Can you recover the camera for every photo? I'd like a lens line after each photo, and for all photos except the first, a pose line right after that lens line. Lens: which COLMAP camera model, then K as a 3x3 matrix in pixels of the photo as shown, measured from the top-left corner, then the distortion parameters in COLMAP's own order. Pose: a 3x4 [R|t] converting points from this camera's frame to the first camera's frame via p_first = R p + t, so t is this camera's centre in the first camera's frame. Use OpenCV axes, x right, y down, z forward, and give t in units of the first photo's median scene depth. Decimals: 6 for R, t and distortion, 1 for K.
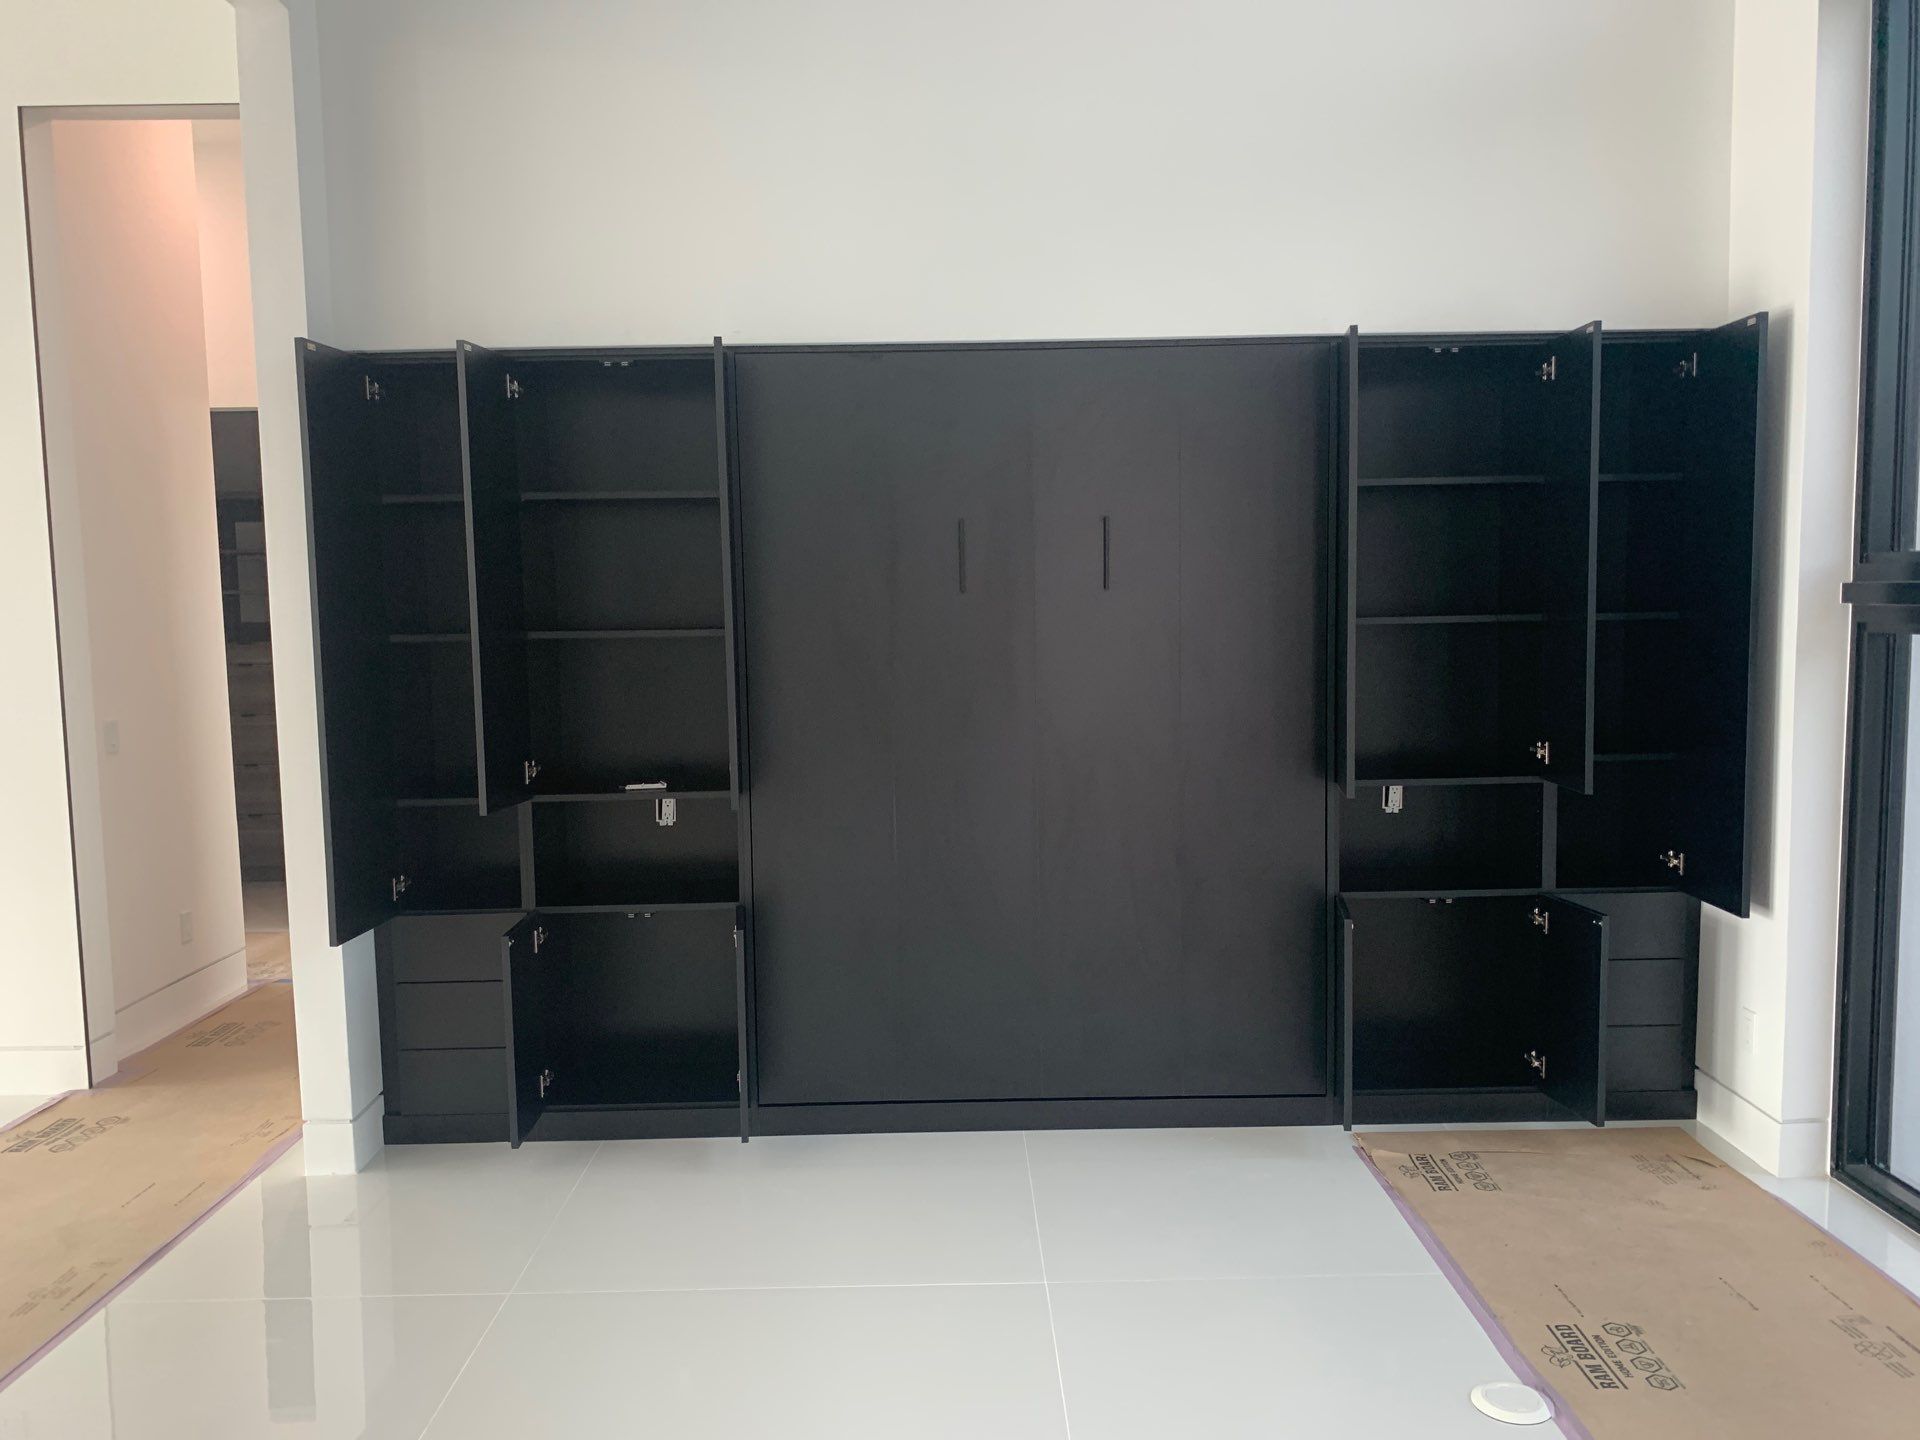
lens RADIAL K [[1460.4, 0, 966.7], [0, 1460.4, 729.0], [0, 0, 1]] dist [0.014767, -0.006697]
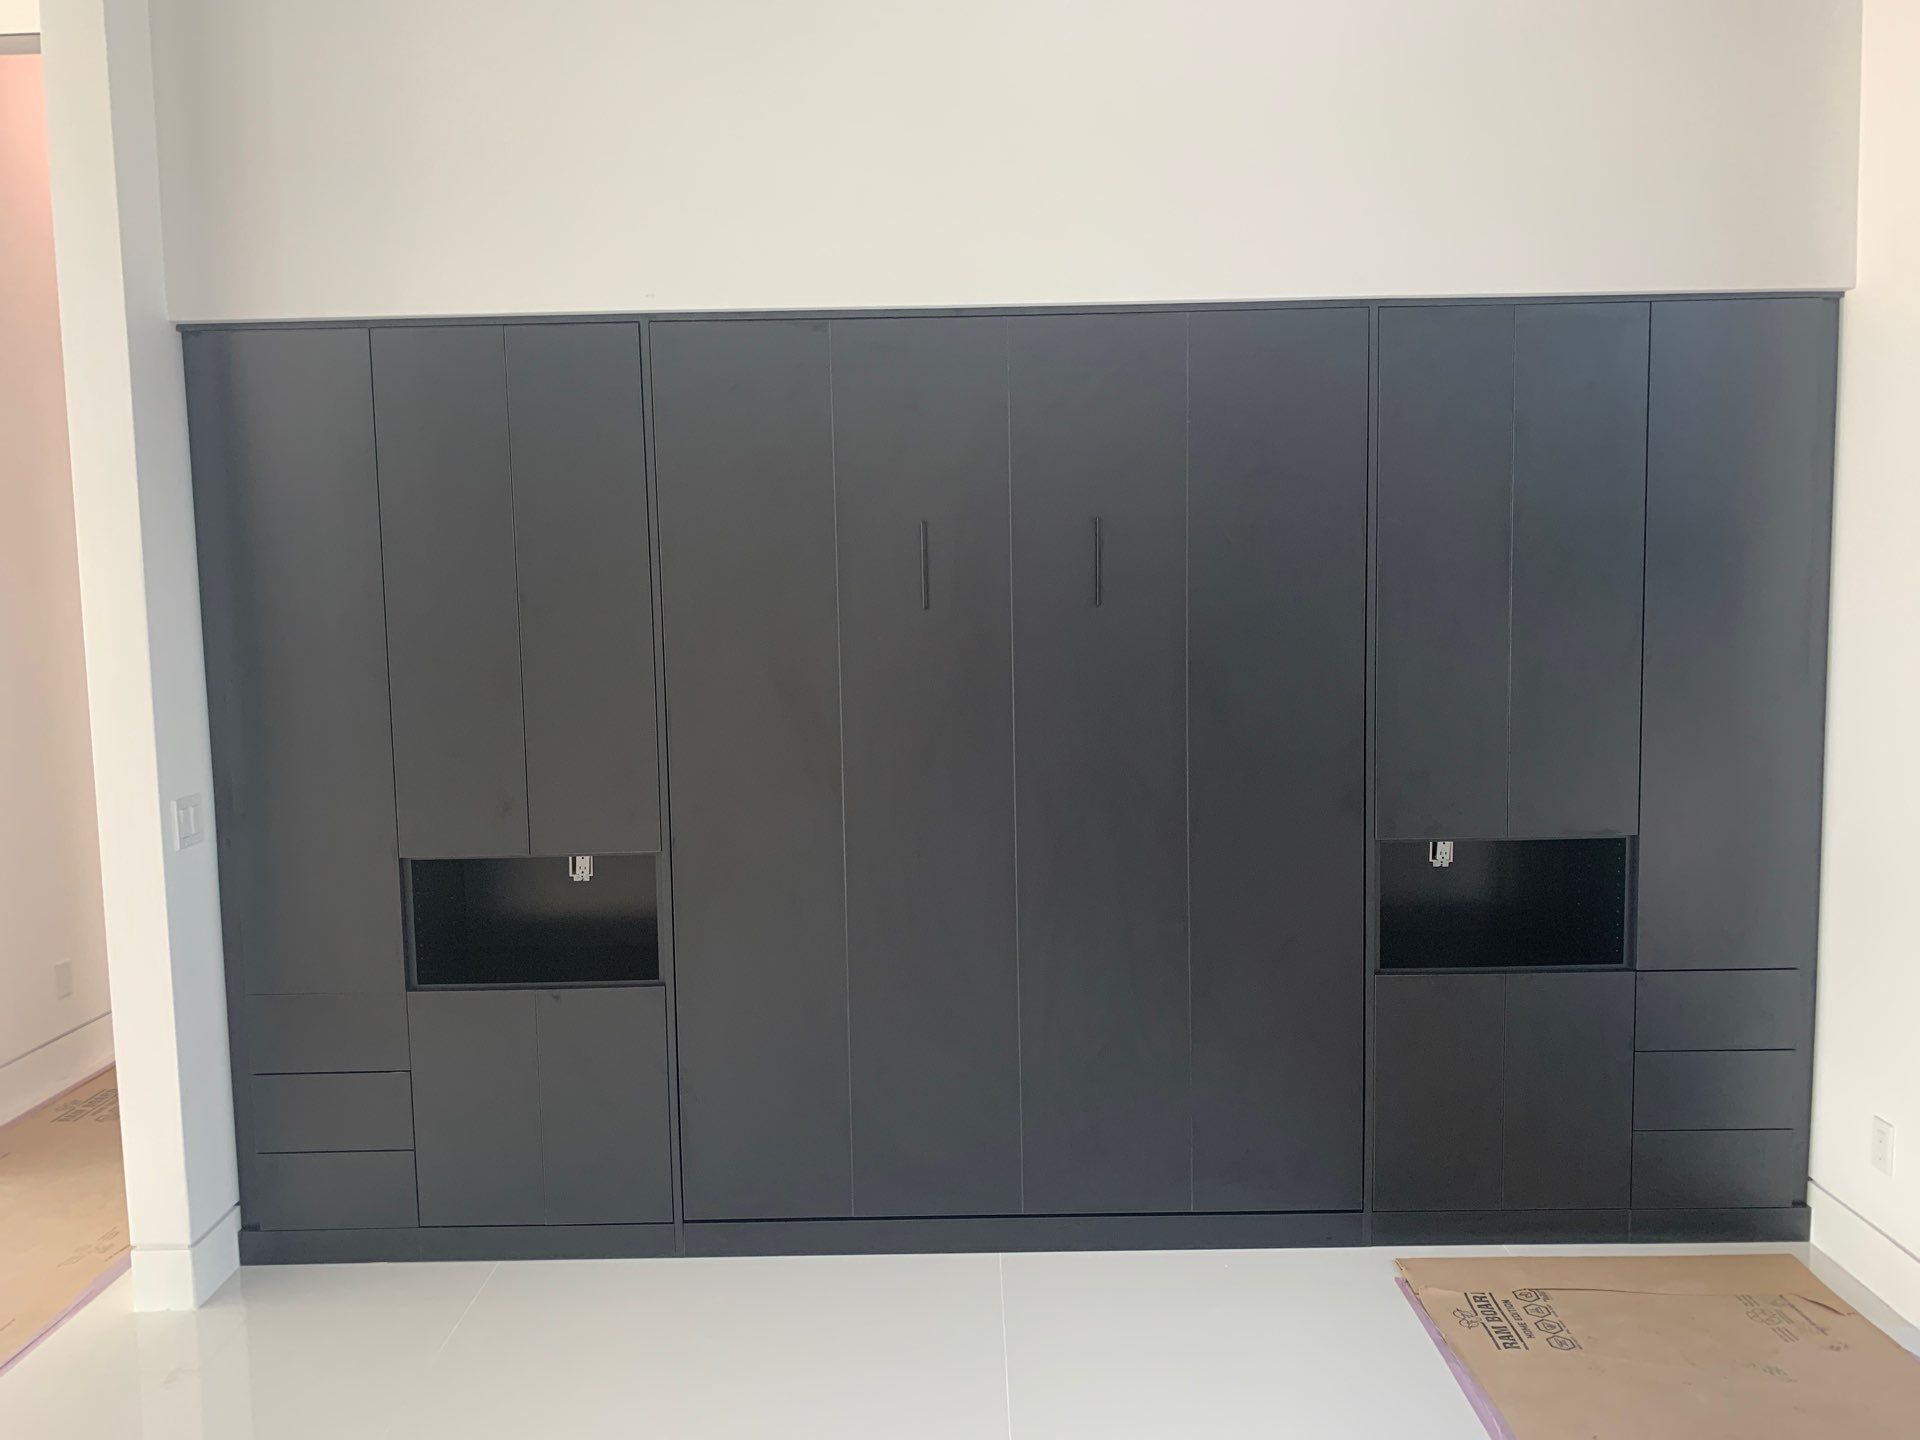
lens RADIAL K [[1459.4, 0, 960.0], [0, 1459.4, 720.0], [0, 0, 1]] dist [0.023966, -0.022948]
pose [[0.999905, 0.000001, -0.013803, 0.029511], [0.000055, 0.999992, 0.004052, -0.035054], [0.013803, -0.004052, 0.999897, 0.171857]]
